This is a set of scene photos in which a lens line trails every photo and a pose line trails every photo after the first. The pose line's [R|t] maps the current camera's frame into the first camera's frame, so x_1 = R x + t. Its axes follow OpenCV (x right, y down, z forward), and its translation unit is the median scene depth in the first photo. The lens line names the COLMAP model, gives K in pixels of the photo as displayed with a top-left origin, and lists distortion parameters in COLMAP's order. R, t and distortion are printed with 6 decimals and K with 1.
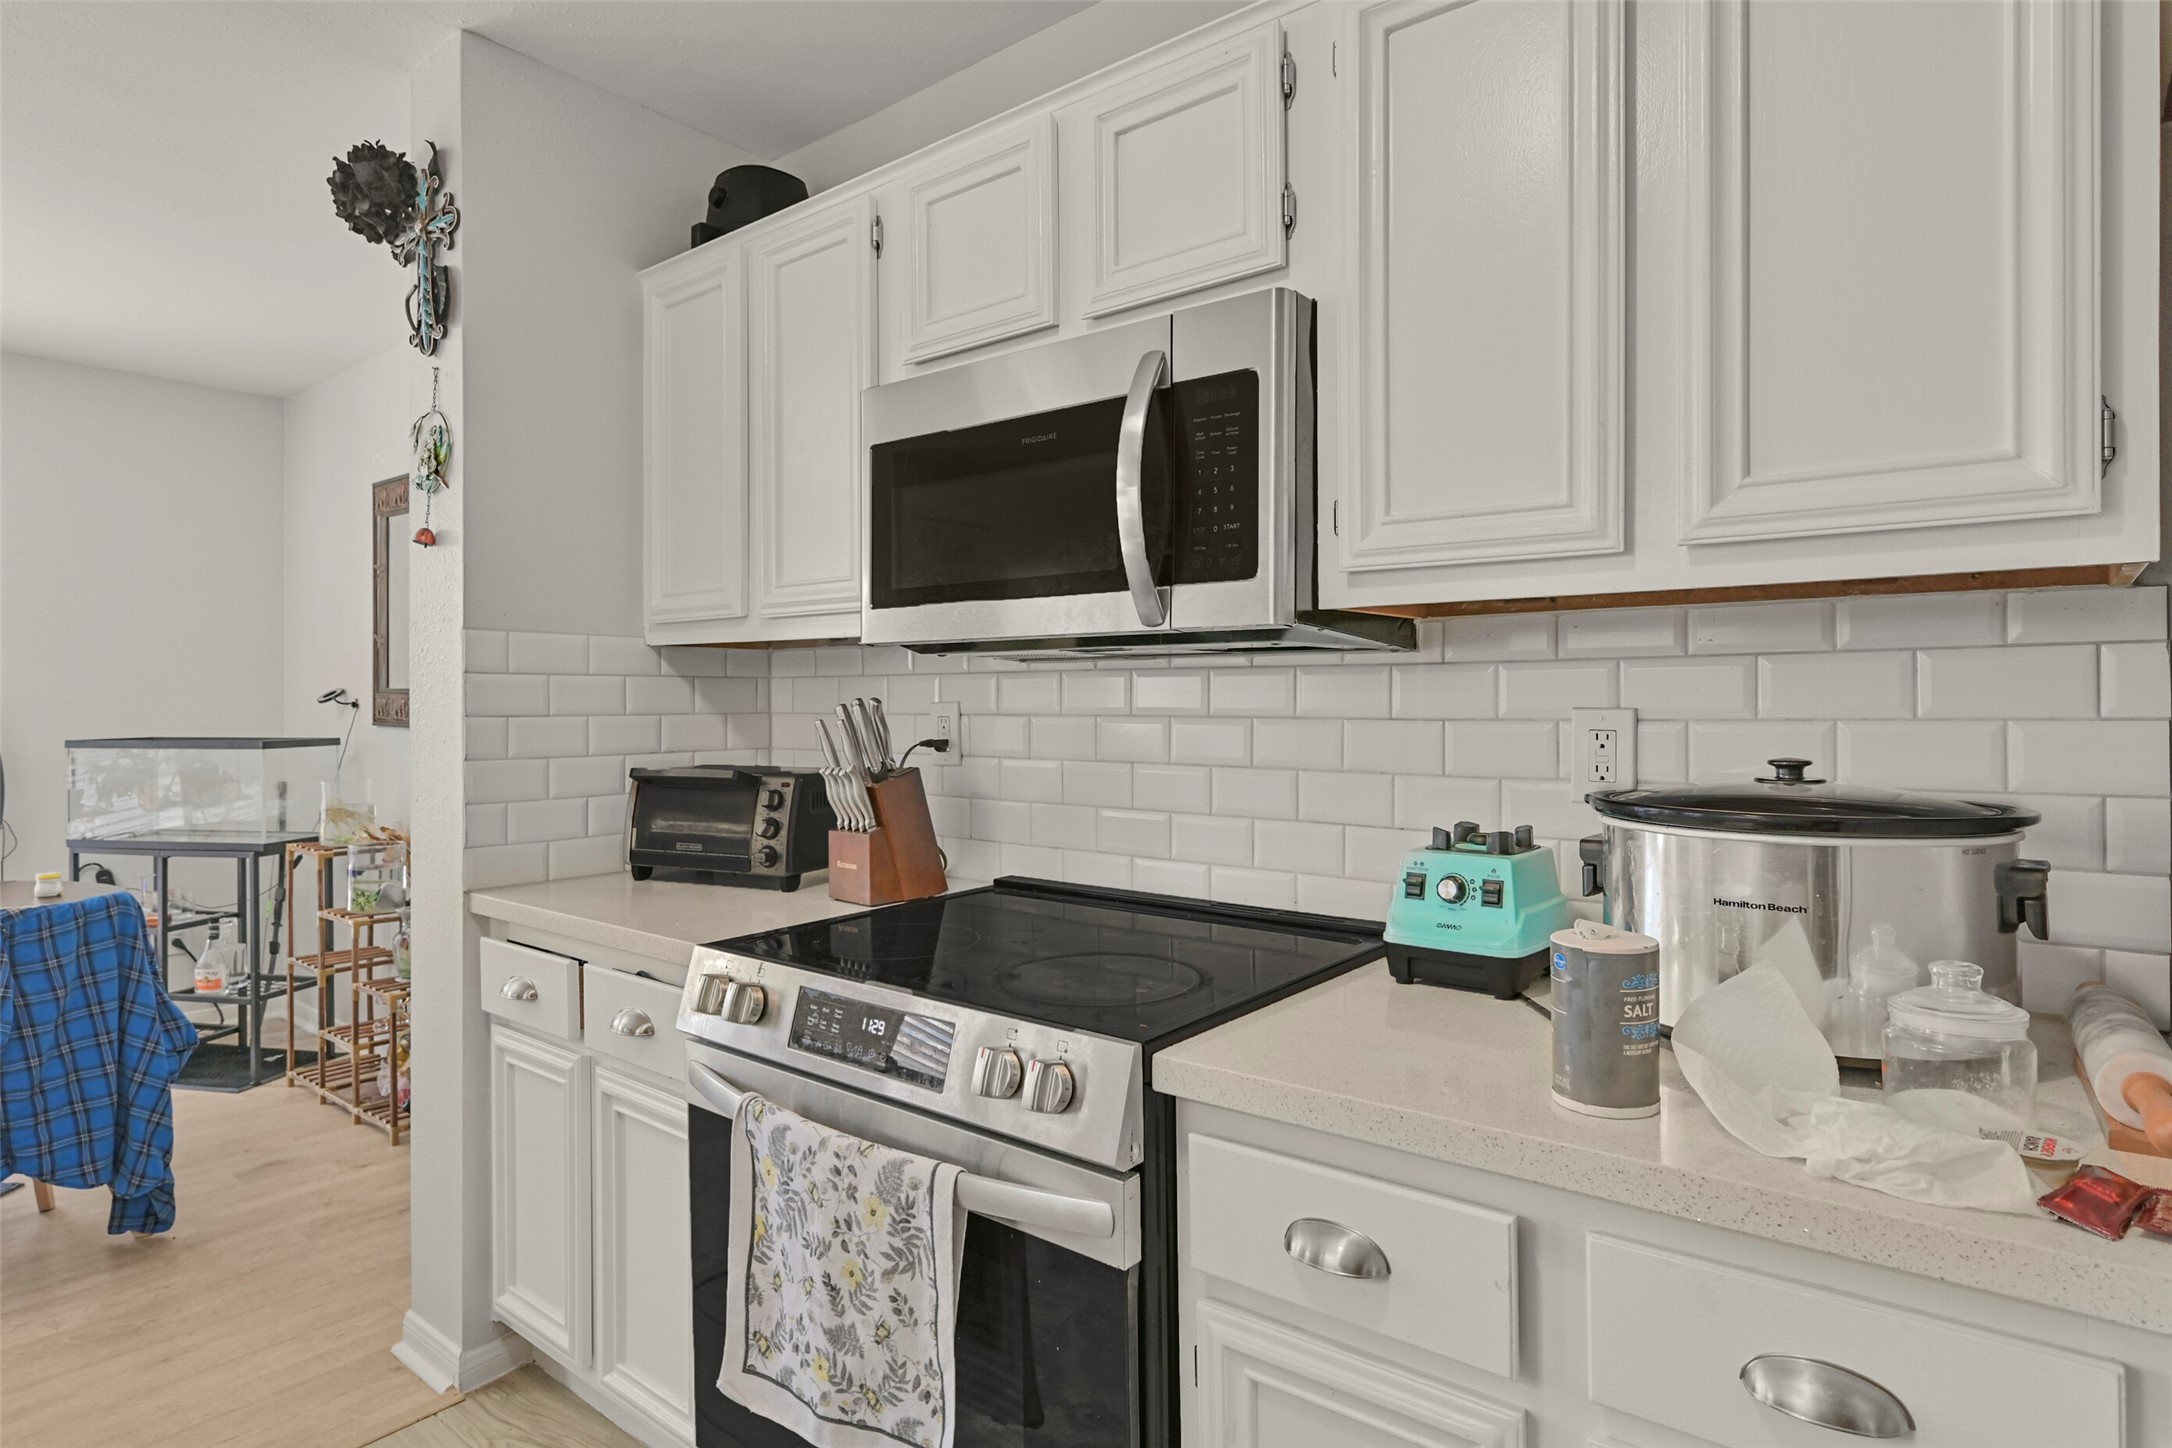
lens RADIAL K [[1161.3, 0, 1092.2], [0, 1161.3, 692.0], [0, 0, 1]] dist [0.002750, -0.001975]
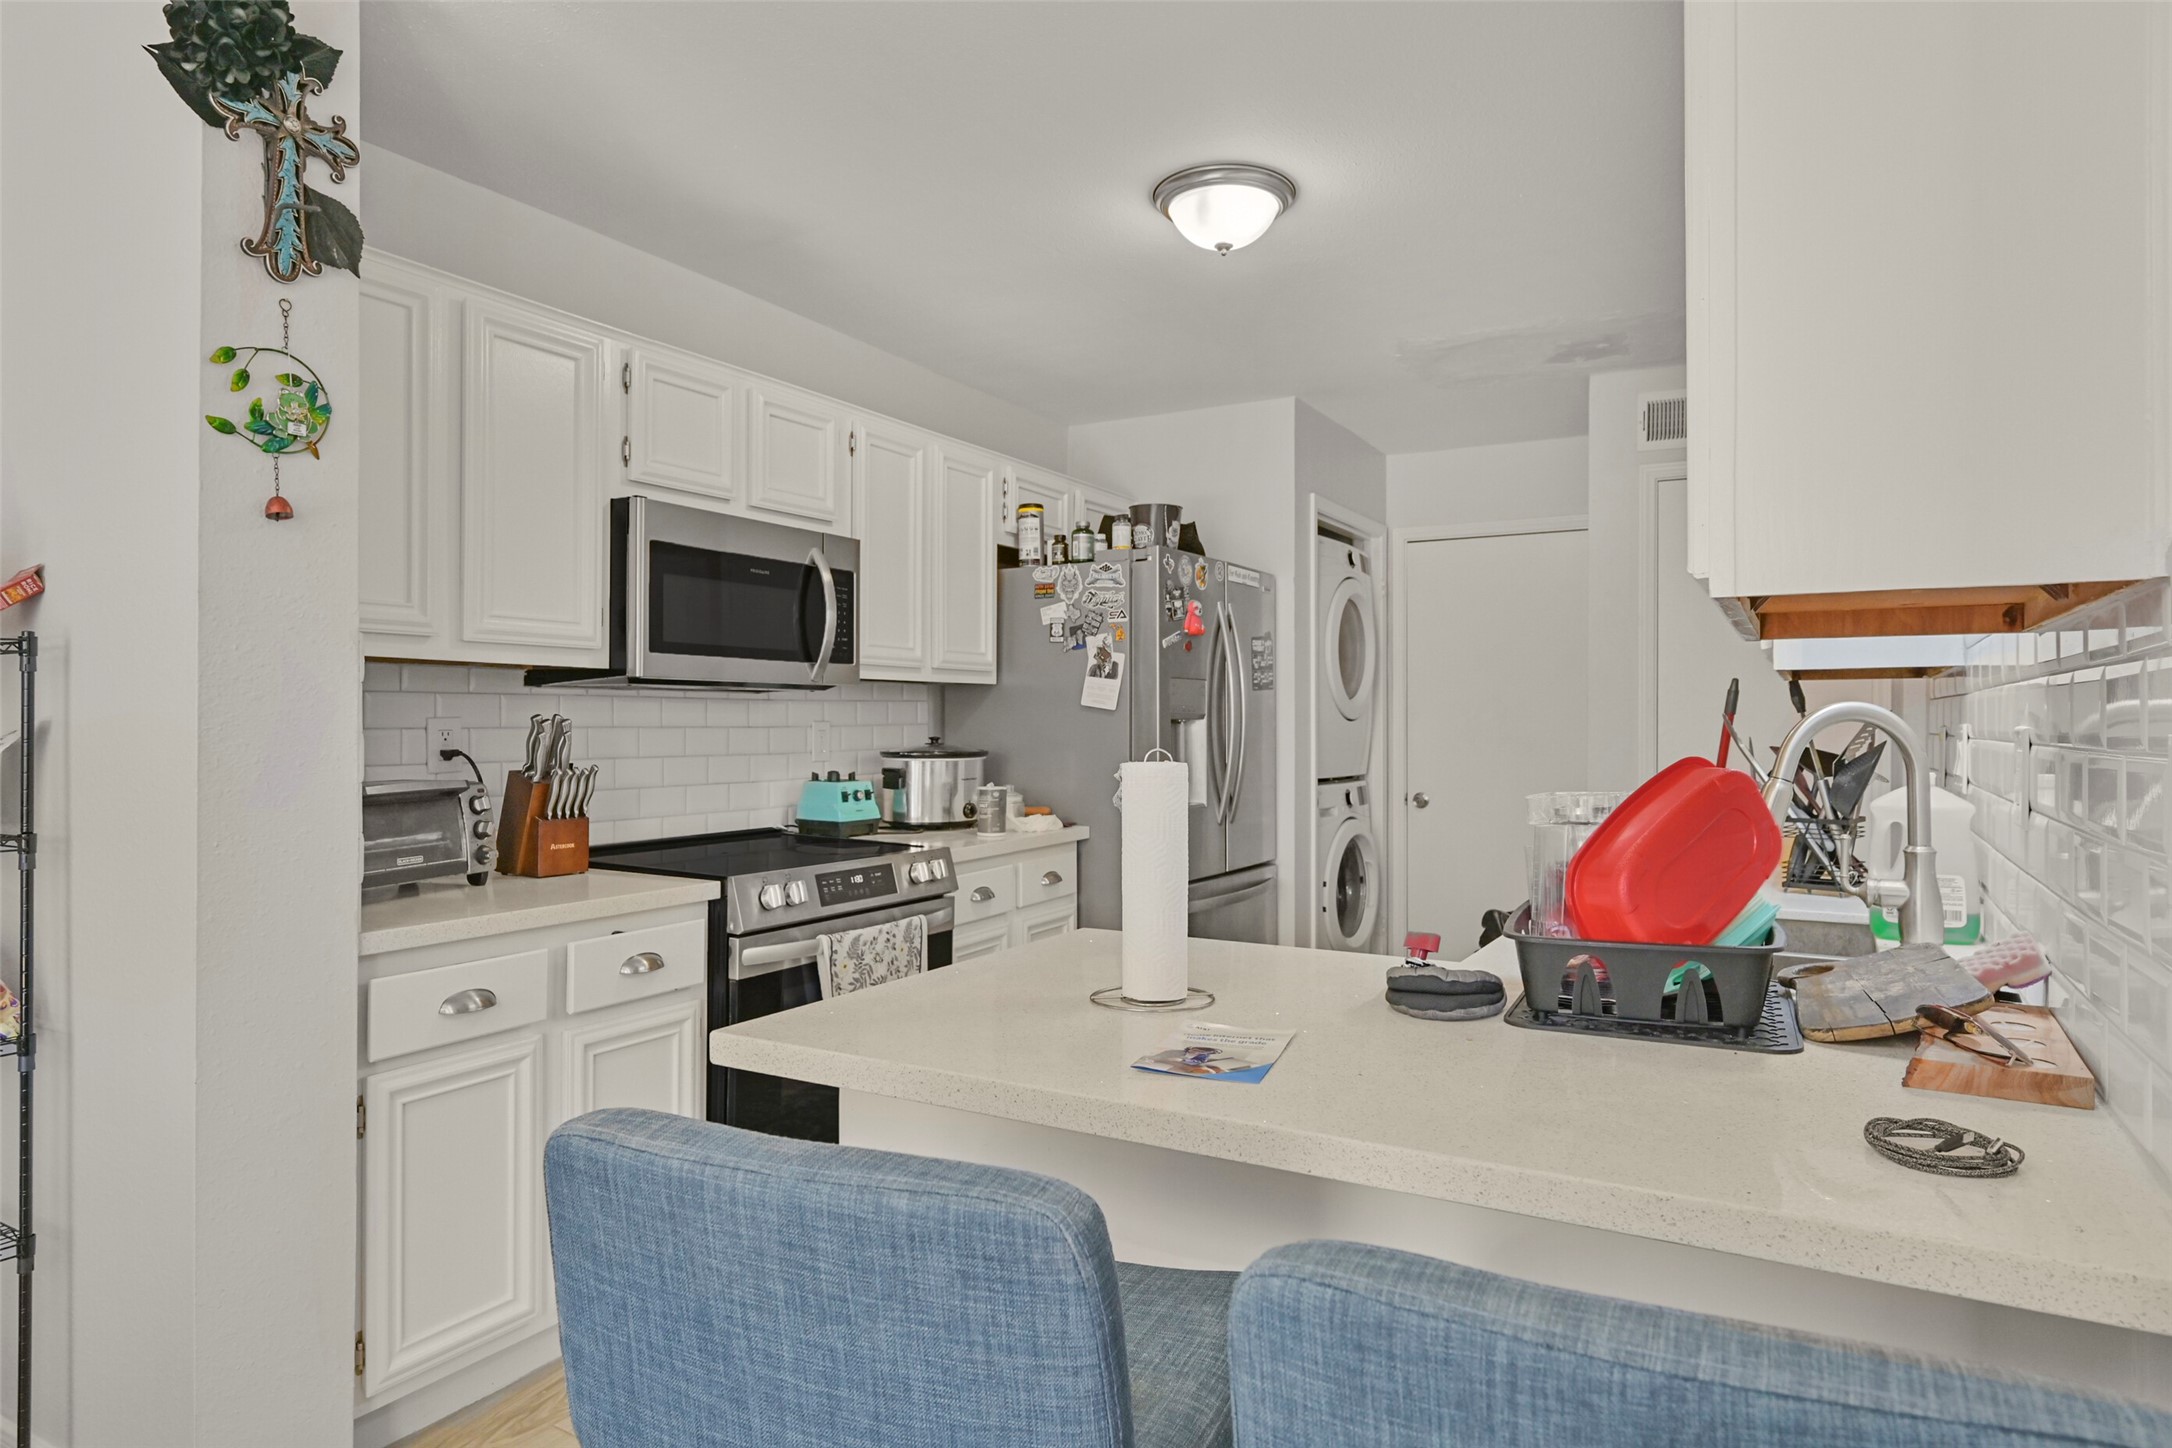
lens RADIAL K [[1260.2, 0, 1087.0], [0, 1260.2, 720.2], [0, 0, 1]] dist [-0.000780, -0.000020]
pose [[-0.134483, 0.001563, 0.990915, -1.615824], [-0.003325, 0.999992, -0.002029, 0.013155], [-0.990910, -0.003568, -0.134477, 0.611906]]
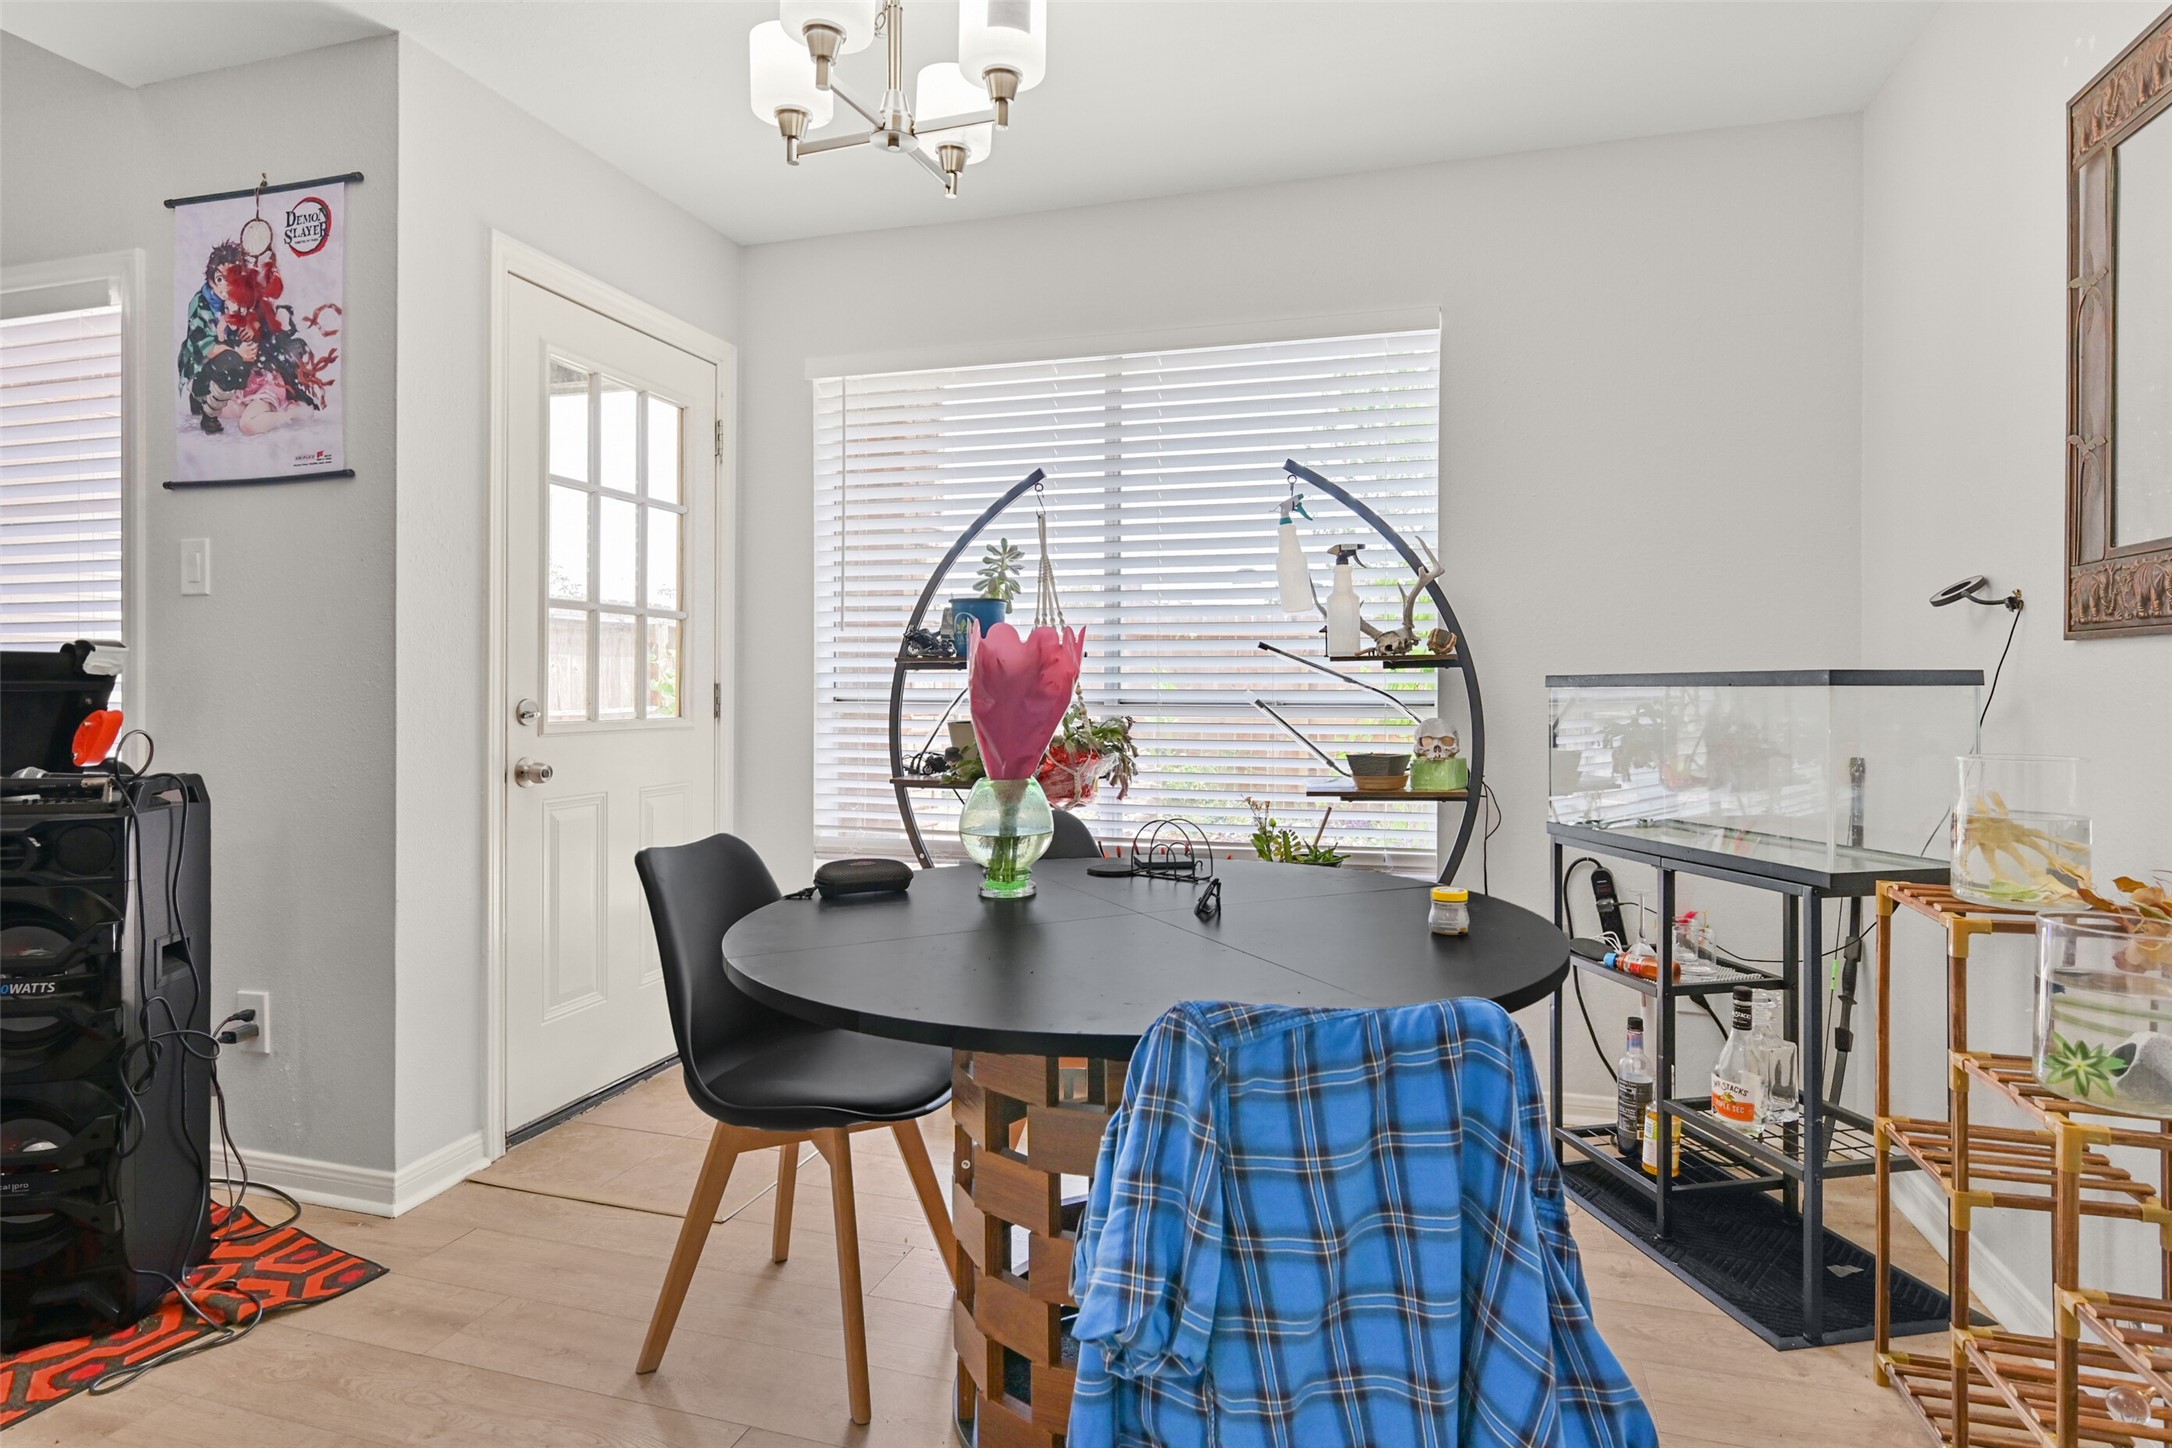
lens RADIAL K [[1133.6, 0, 1089.1], [0, 1133.6, 707.3], [0, 0, 1]] dist [-0.003870, -0.000100]
pose [[0.370533, 0.011671, -0.928746, -0.368404], [0.005453, 0.999876, 0.014740, 0.048508], [0.928803, -0.010527, 0.370423, 0.508347]]
